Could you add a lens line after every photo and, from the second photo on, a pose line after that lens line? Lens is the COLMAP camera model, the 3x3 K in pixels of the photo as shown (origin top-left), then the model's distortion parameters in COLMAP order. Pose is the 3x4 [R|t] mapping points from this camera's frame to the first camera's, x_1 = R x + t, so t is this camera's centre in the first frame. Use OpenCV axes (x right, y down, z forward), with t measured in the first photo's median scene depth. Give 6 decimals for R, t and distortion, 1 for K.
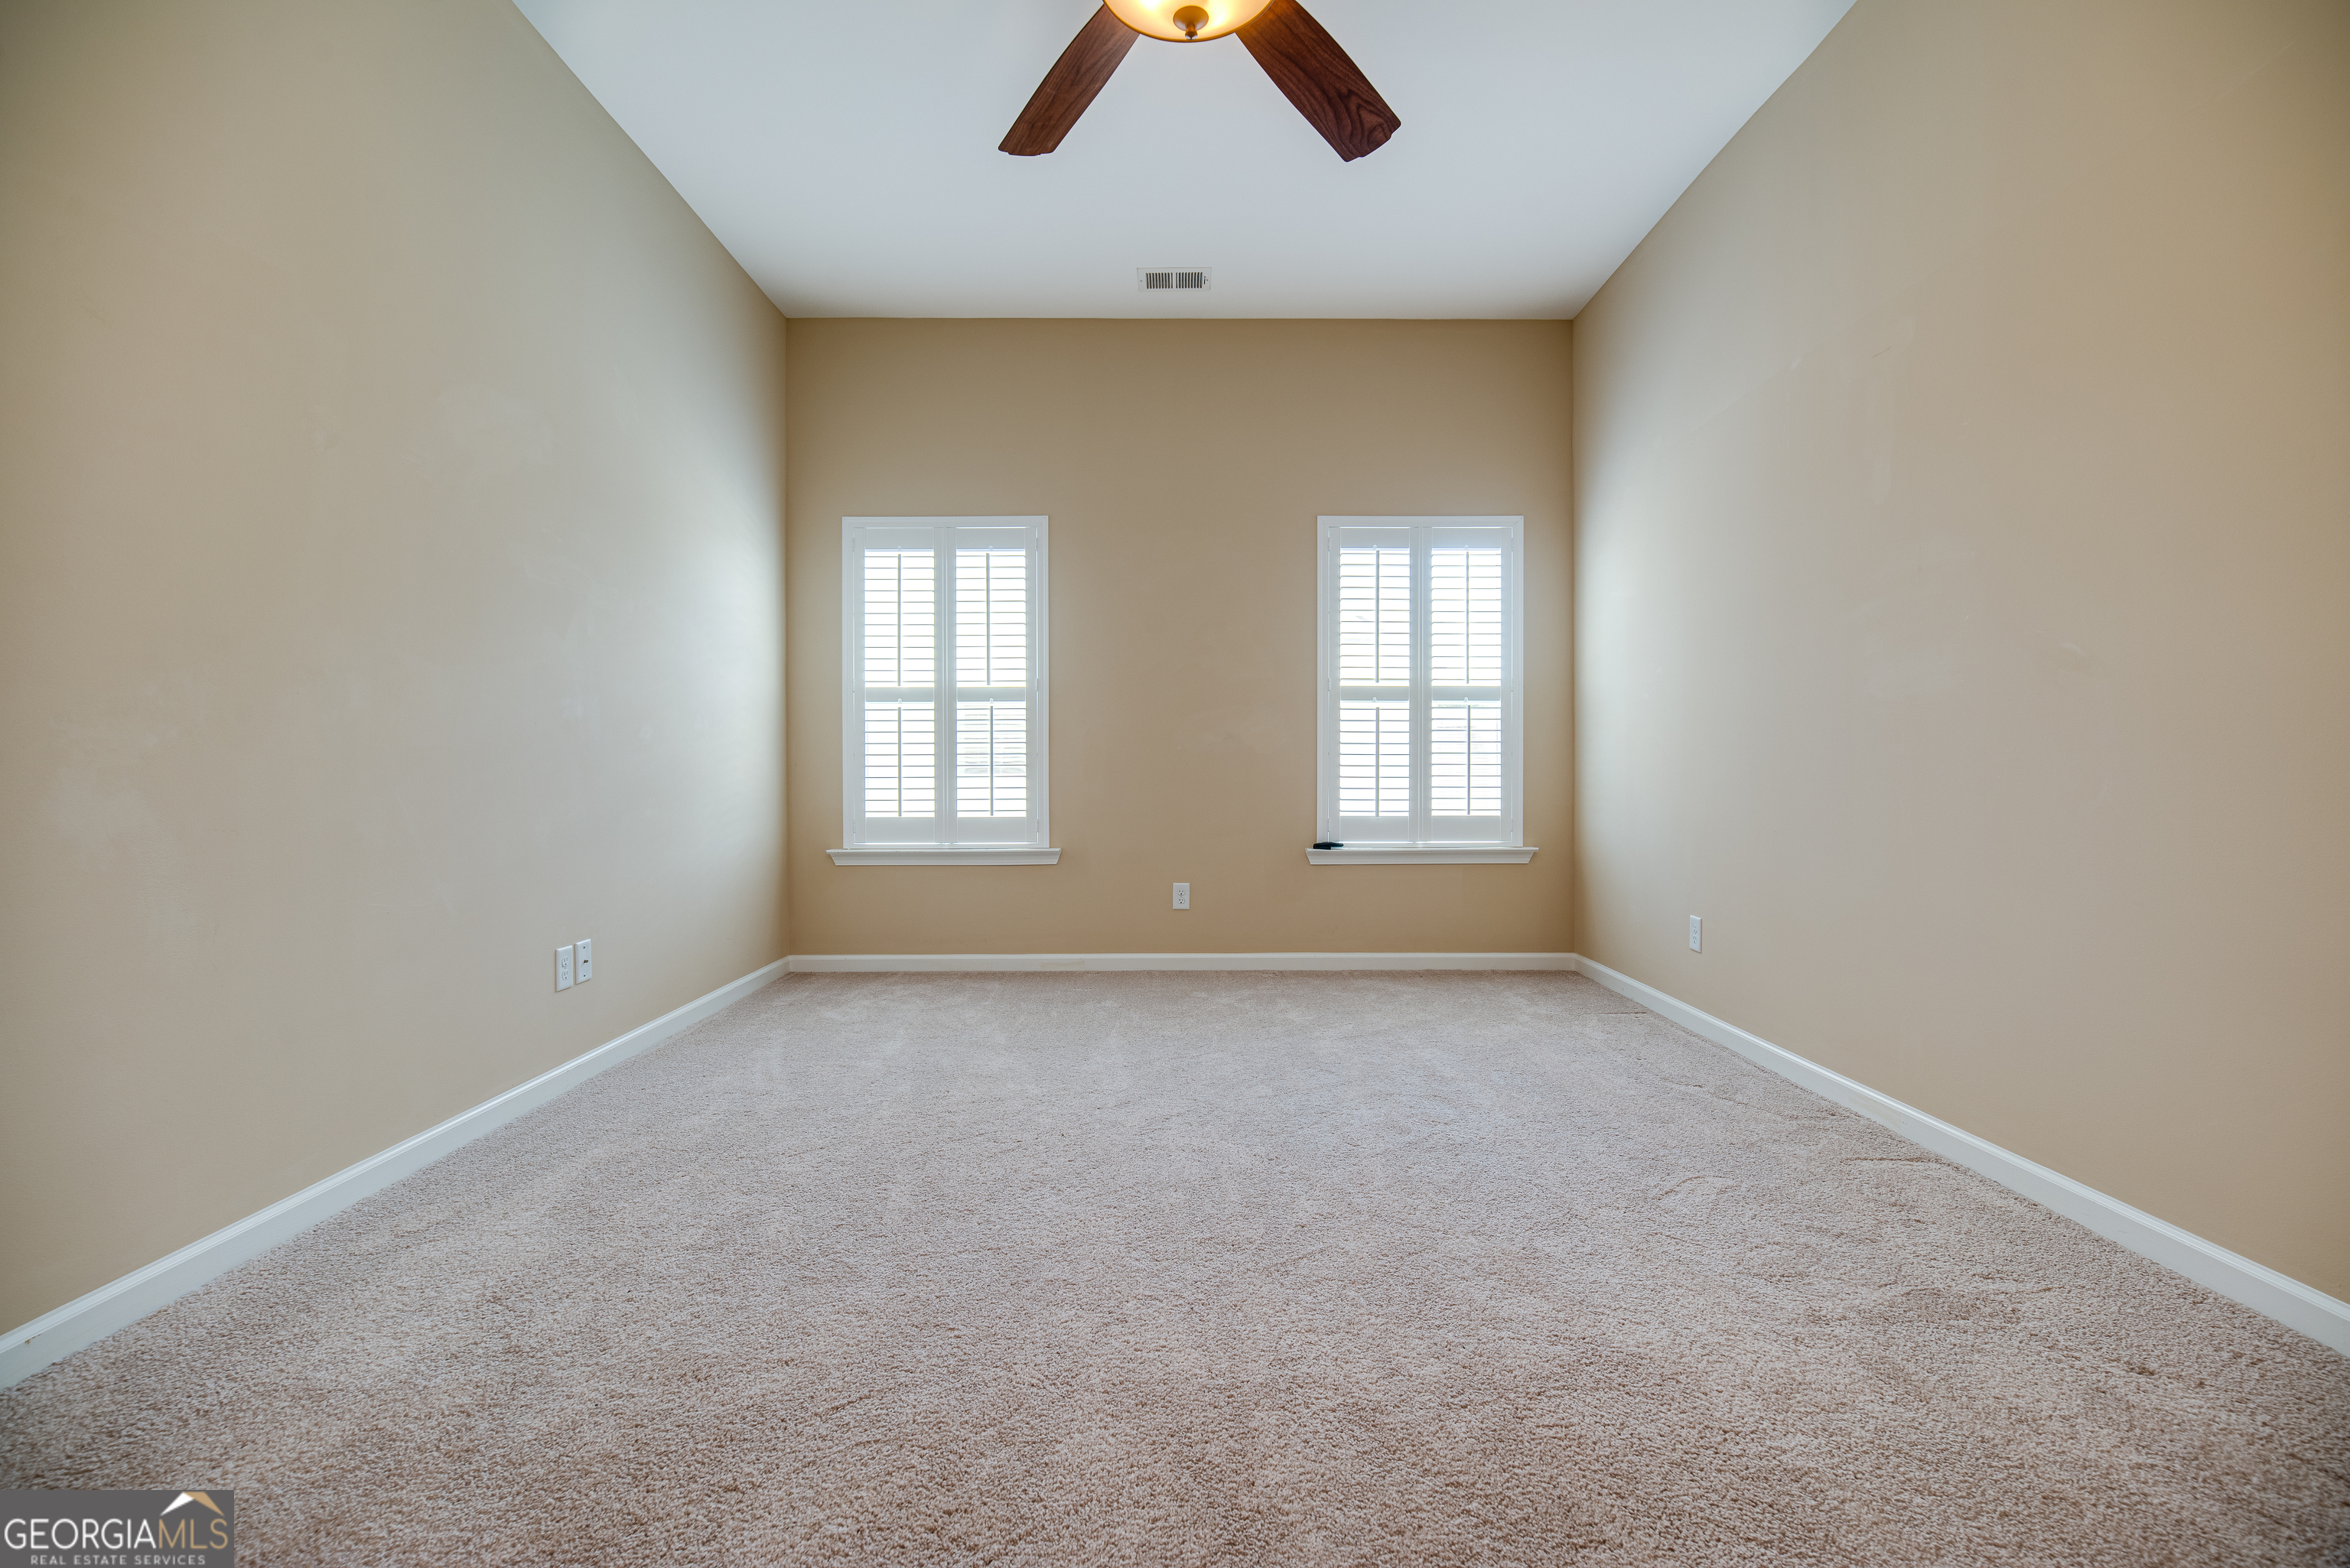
lens RADIAL K [[1030.5, 0, 1184.3], [0, 1030.5, 779.7], [0, 0, 1]] dist [-0.013325, -0.000027]
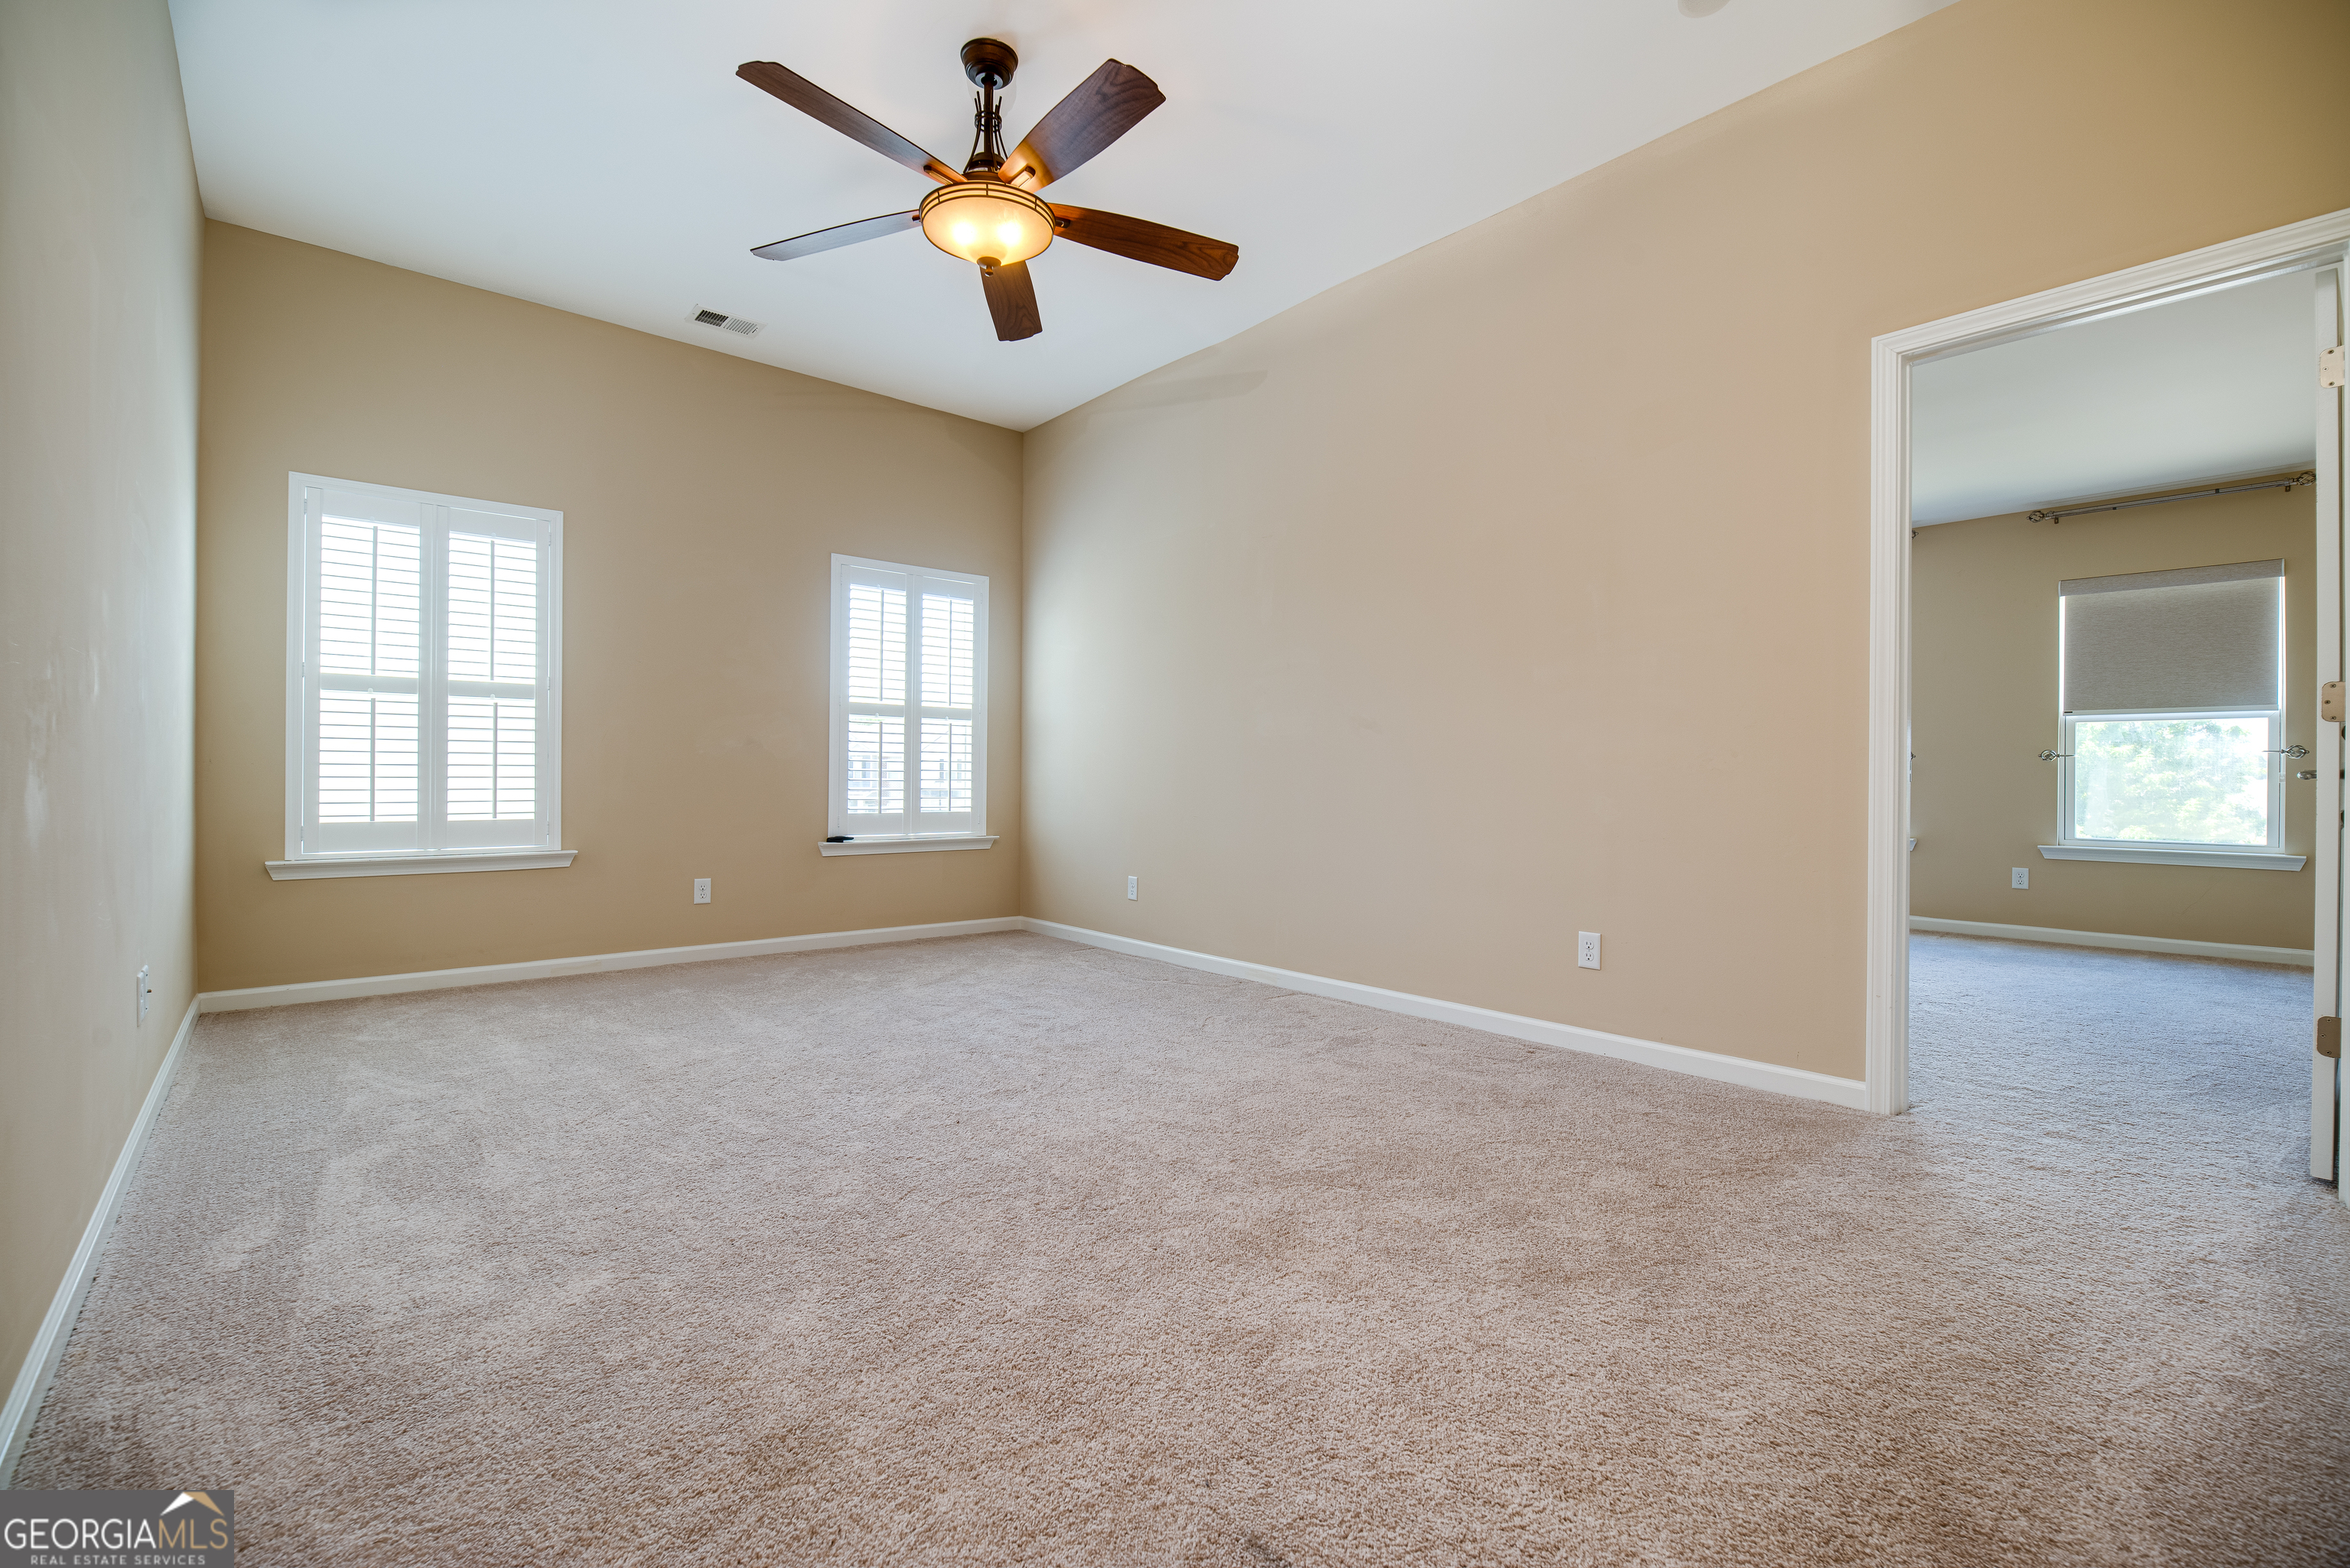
lens RADIAL K [[1009.8, 0, 1207.4], [0, 1009.8, 782.5], [0, 0, 1]] dist [-0.031297, -0.000123]
pose [[0.741965, 0.005057, 0.670419, -0.311540], [-0.000778, 0.999977, -0.006682, 0.007562], [-0.670438, 0.004436, 0.741952, -0.114372]]
